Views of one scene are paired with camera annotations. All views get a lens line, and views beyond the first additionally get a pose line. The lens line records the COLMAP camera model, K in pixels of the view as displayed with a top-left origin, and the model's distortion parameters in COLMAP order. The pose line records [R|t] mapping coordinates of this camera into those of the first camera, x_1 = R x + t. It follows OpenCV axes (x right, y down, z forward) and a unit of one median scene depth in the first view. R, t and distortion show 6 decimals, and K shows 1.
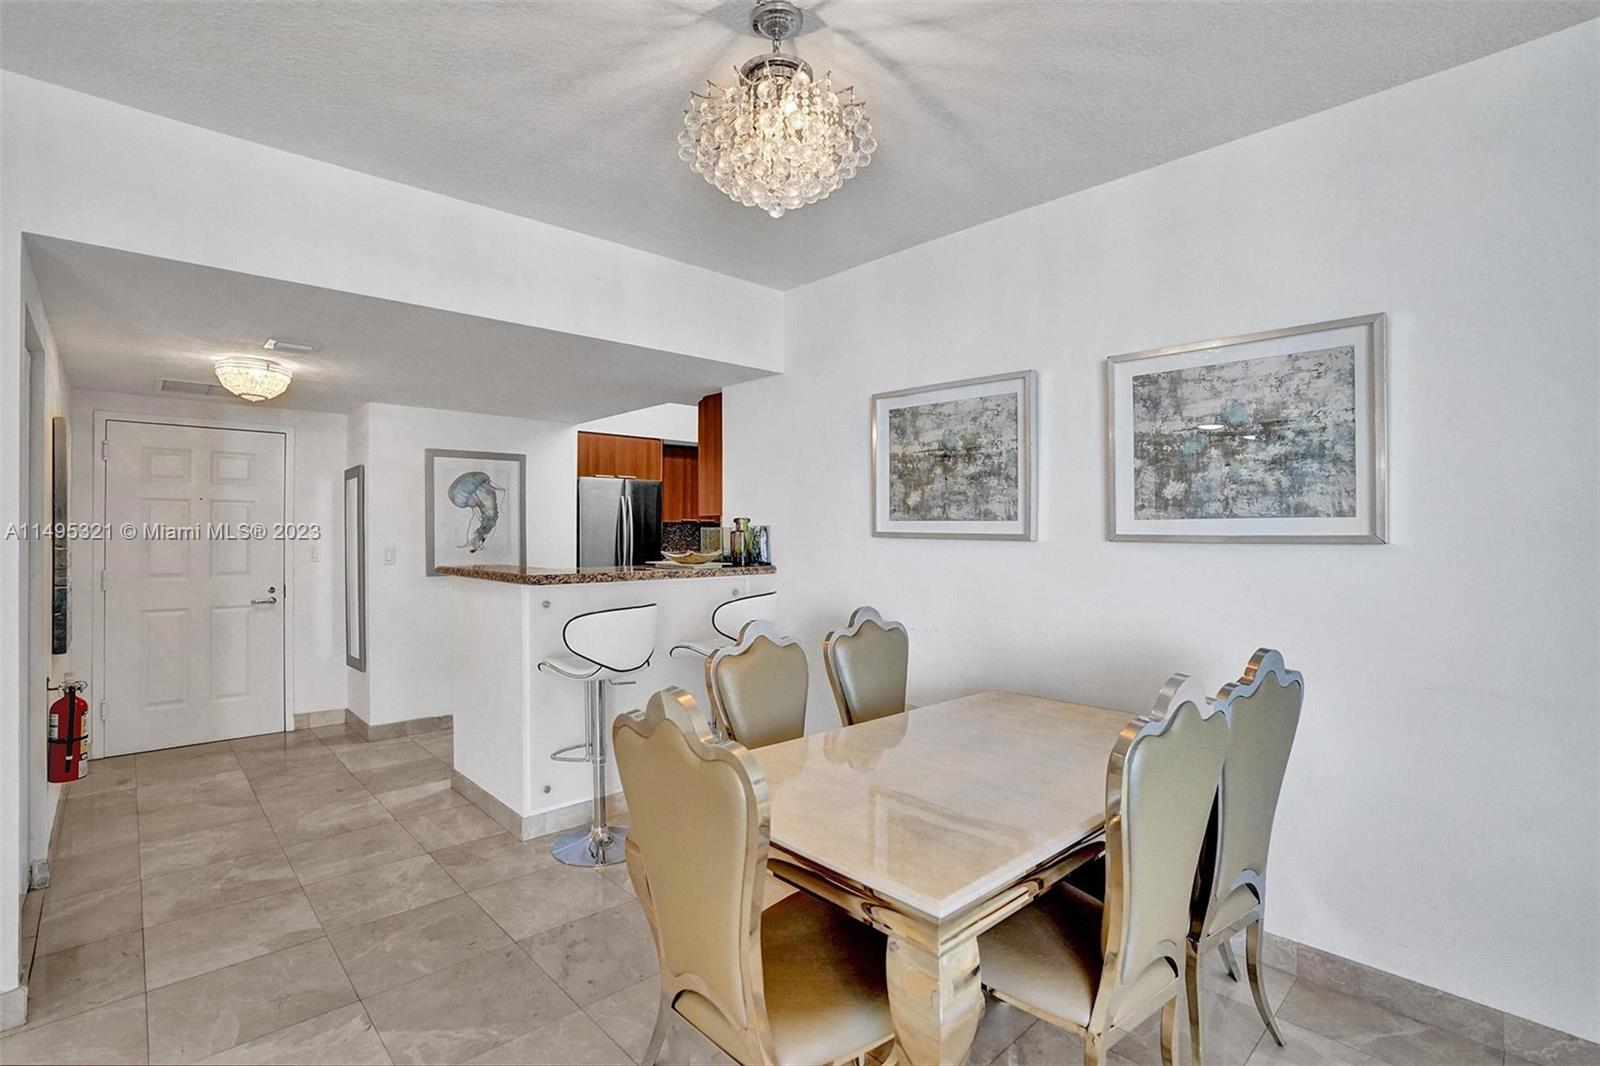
lens RADIAL K [[755.4, 0, 805.3], [0, 755.4, 530.1], [0, 0, 1]] dist [-0.061033, 0.021363]
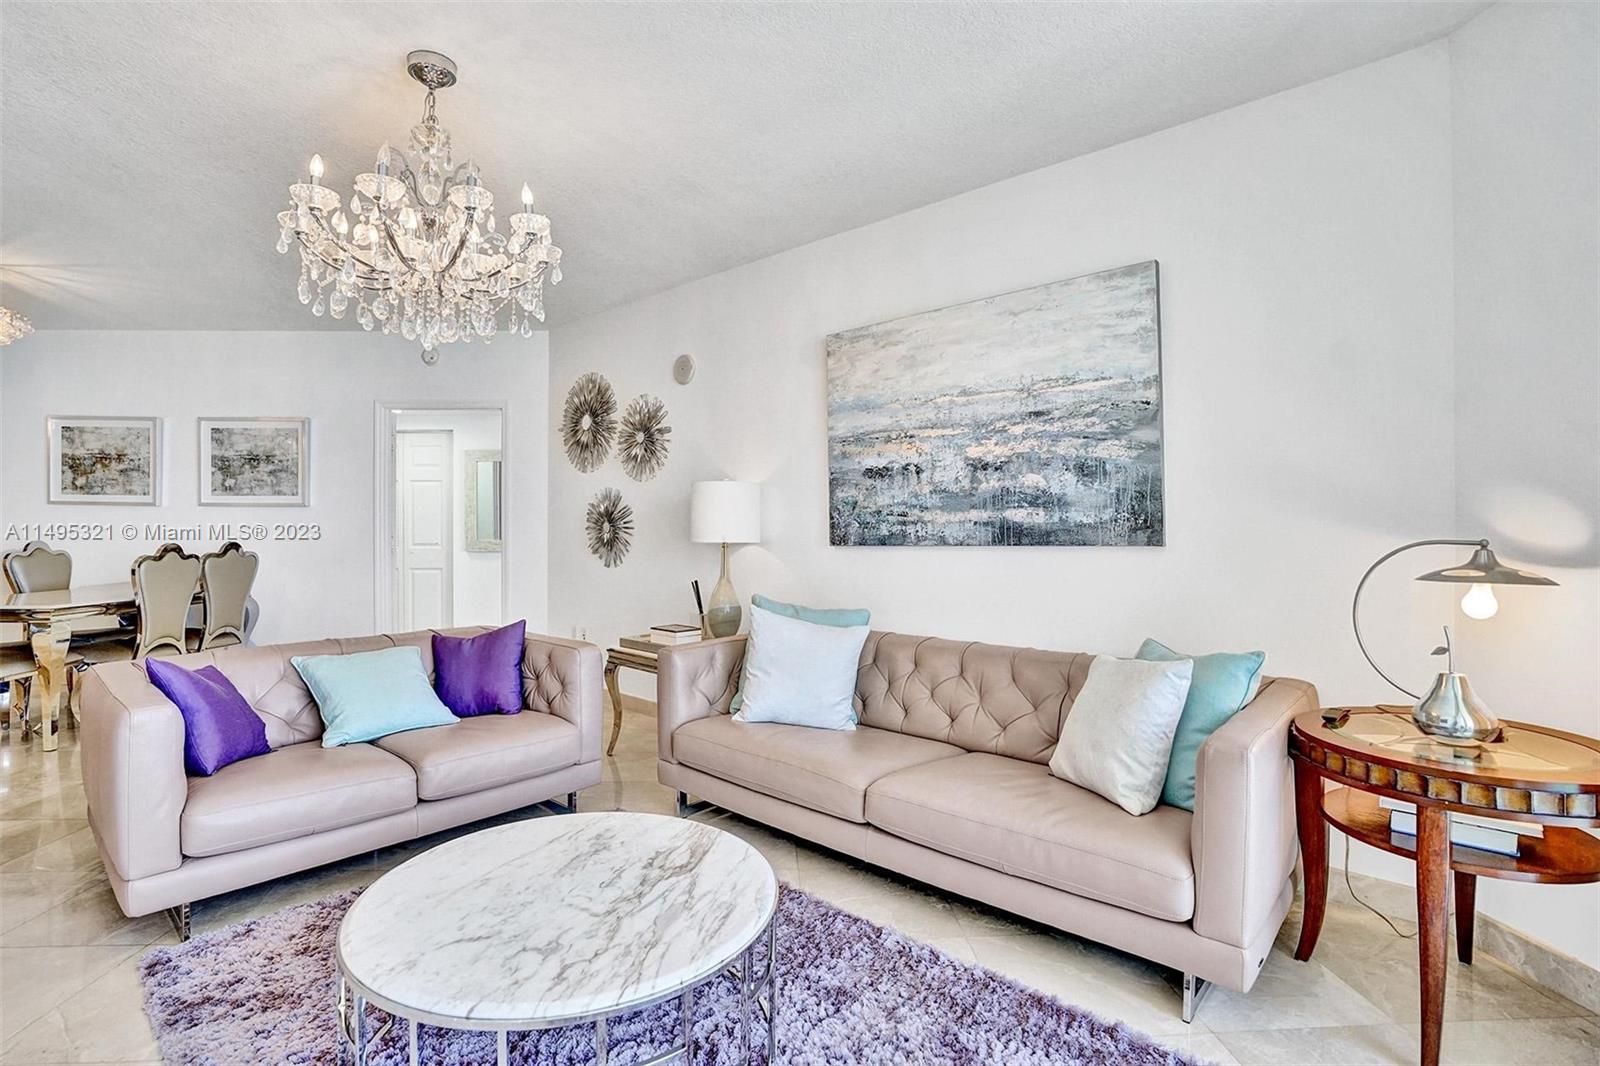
lens RADIAL K [[755.4, 0, 782.0], [0, 755.4, 516.4], [0, 0, 1]] dist [-0.061033, 0.021363]
pose [[0.657251, 0.010628, 0.753597, -0.040291], [-0.004628, 0.999939, -0.010066, 0.038736], [-0.753657, 0.003128, 0.657260, -1.059121]]
